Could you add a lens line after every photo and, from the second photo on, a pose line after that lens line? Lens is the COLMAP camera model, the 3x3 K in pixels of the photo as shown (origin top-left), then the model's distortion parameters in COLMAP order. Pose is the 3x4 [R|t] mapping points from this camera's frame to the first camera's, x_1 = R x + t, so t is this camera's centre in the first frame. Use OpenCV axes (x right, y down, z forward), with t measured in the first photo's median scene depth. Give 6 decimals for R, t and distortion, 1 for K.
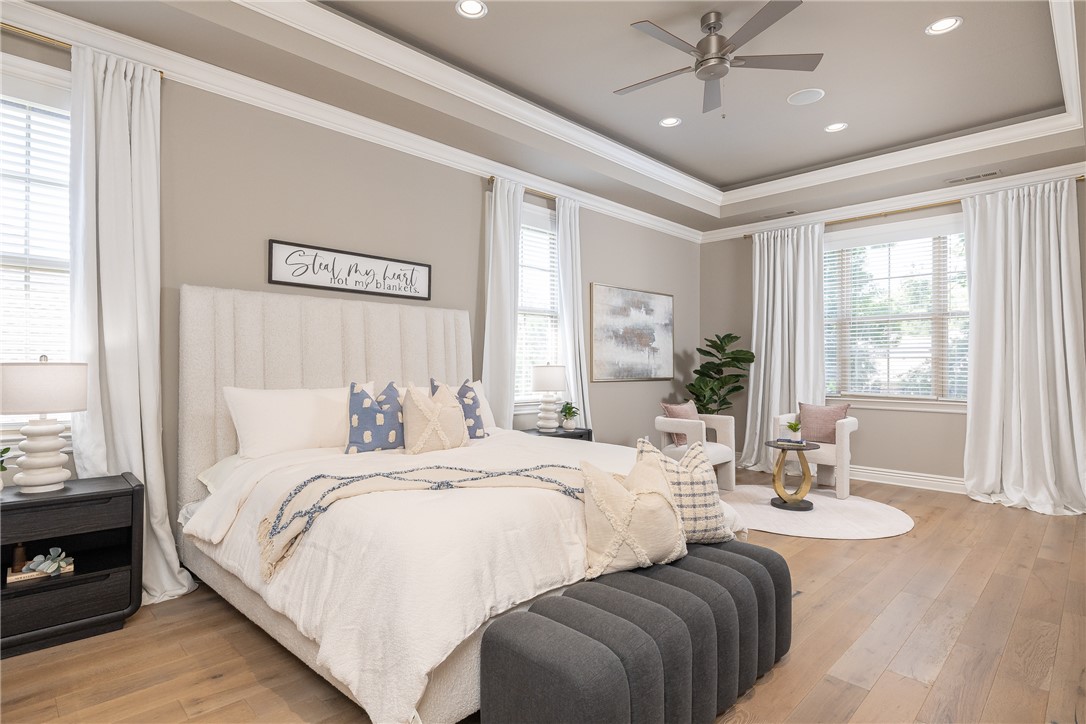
lens RADIAL K [[556.1, 0, 541.1], [0, 556.1, 369.7], [0, 0, 1]] dist [-0.027946, -0.000403]
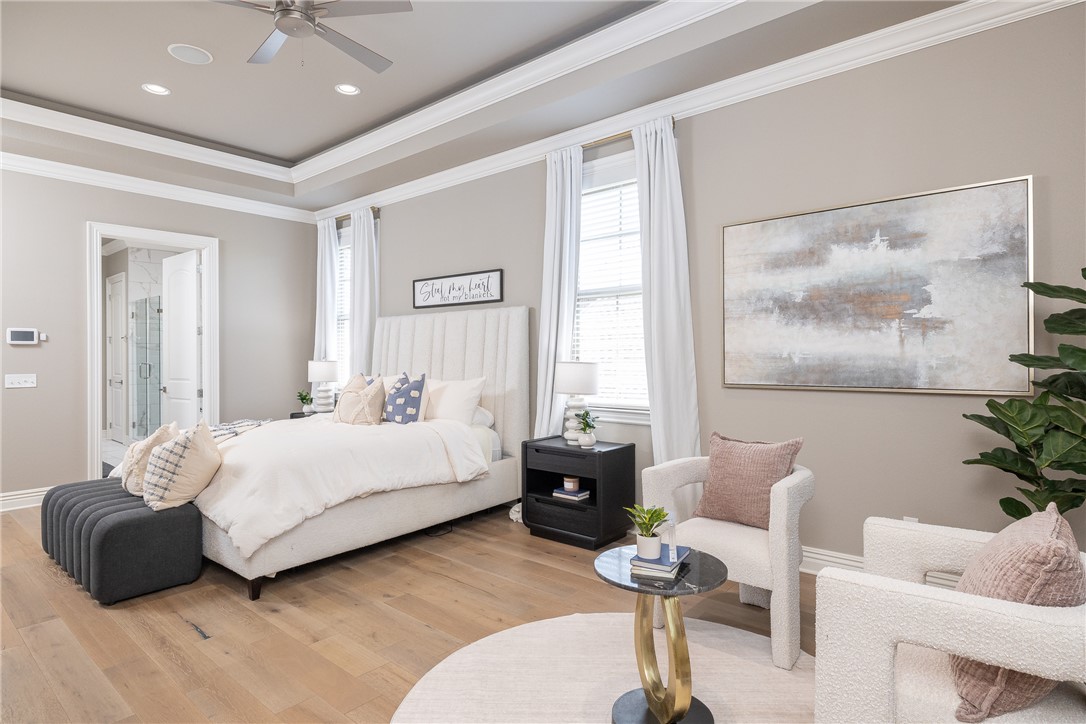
lens RADIAL K [[587.4, 0, 540.8], [0, 587.4, 357.8], [0, 0, 1]] dist [0.005197, 0.000517]
pose [[0.096103, -0.008140, -0.995338, 0.712549], [-0.002768, 0.999961, -0.008445, -0.005125], [0.995368, 0.003567, 0.096077, 0.735271]]
